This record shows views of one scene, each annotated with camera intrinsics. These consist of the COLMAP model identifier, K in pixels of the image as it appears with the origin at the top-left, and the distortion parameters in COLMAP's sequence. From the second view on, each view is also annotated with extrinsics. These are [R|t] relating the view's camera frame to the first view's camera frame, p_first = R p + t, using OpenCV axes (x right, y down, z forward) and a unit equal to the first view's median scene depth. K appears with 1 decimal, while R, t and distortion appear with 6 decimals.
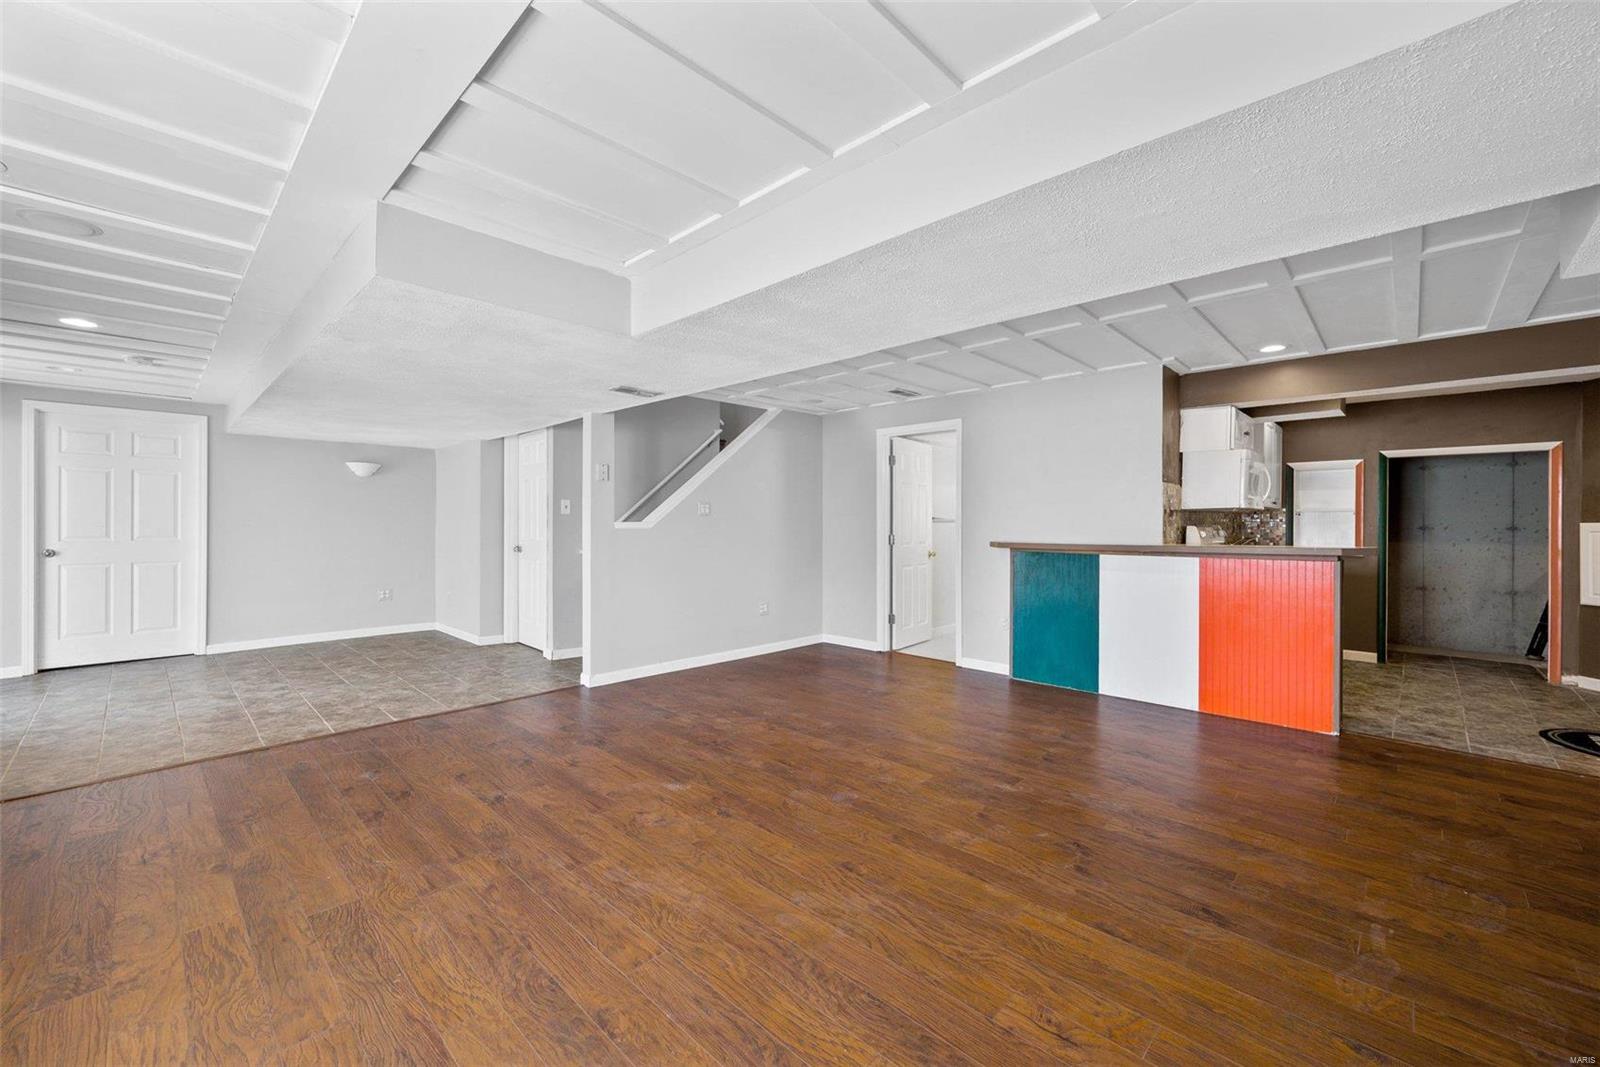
lens RADIAL K [[634.9, 0, 802.1], [0, 634.9, 497.9], [0, 0, 1]] dist [0.000785, 0.000088]
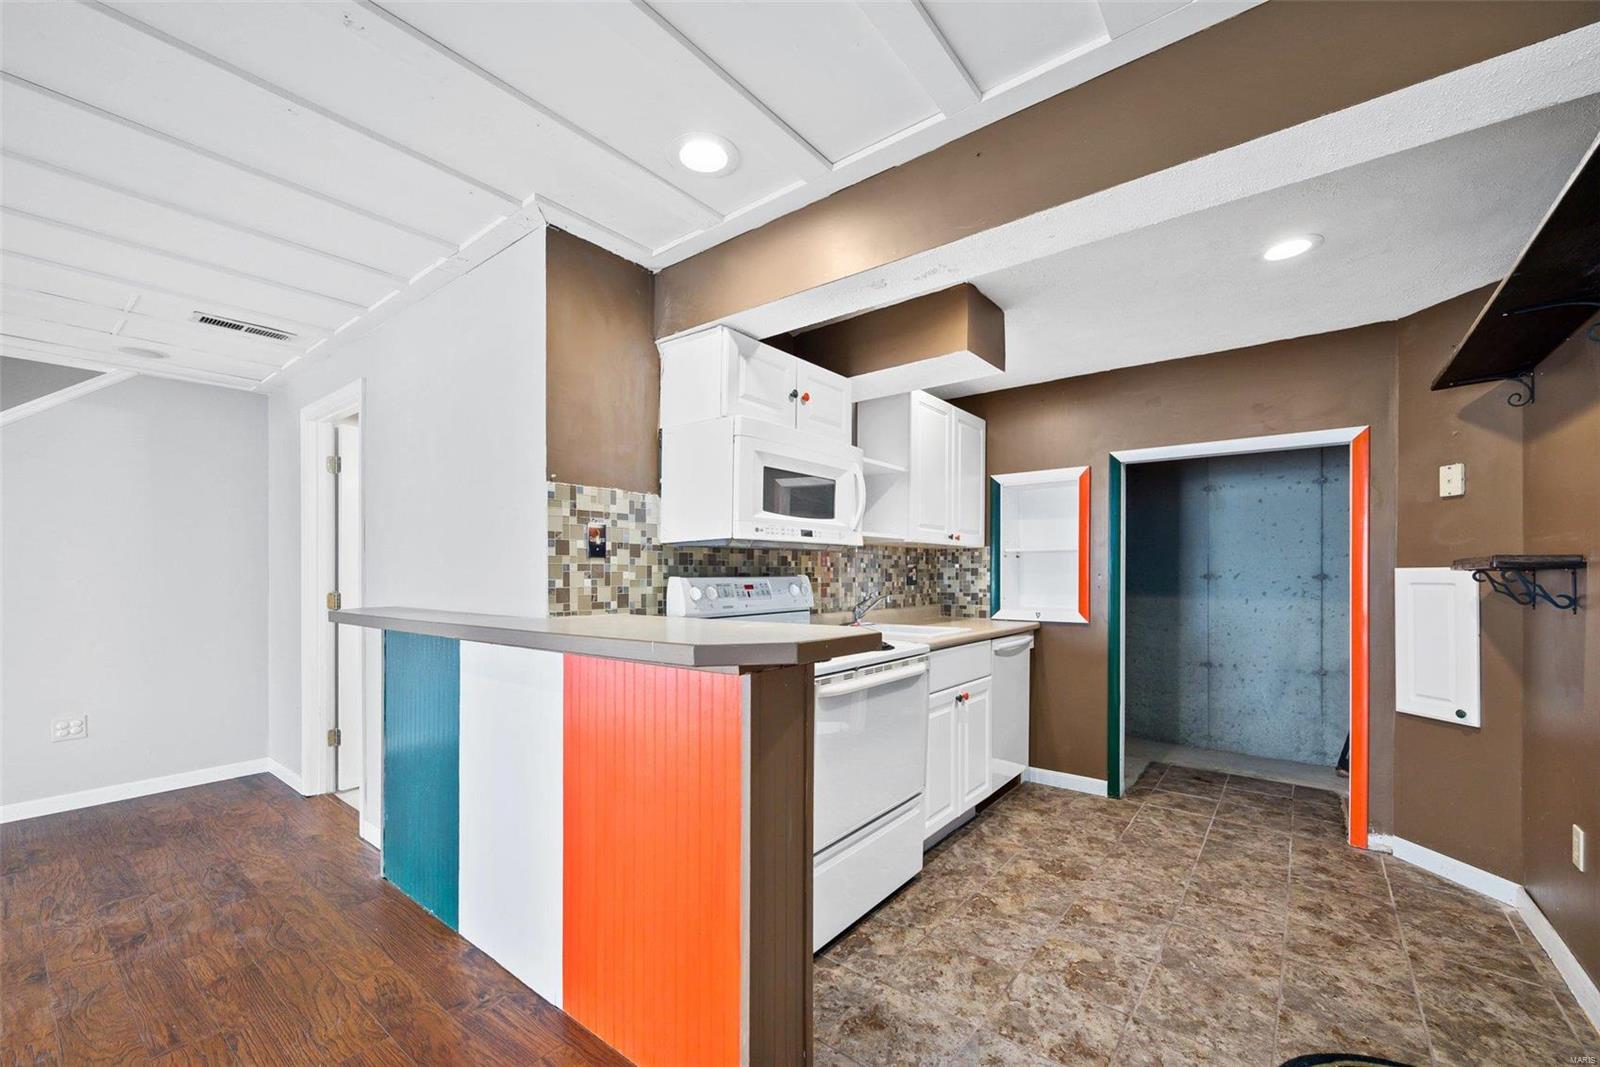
lens RADIAL K [[634.4, 0, 797.0], [0, 634.4, 546.4], [0, 0, 1]] dist [0.000380, 0.000026]
pose [[0.996028, -0.000414, 0.089044, 0.547424], [0.000283, 0.999999, 0.001490, 0.016095], [-0.089044, -0.001459, 0.996027, 0.412873]]
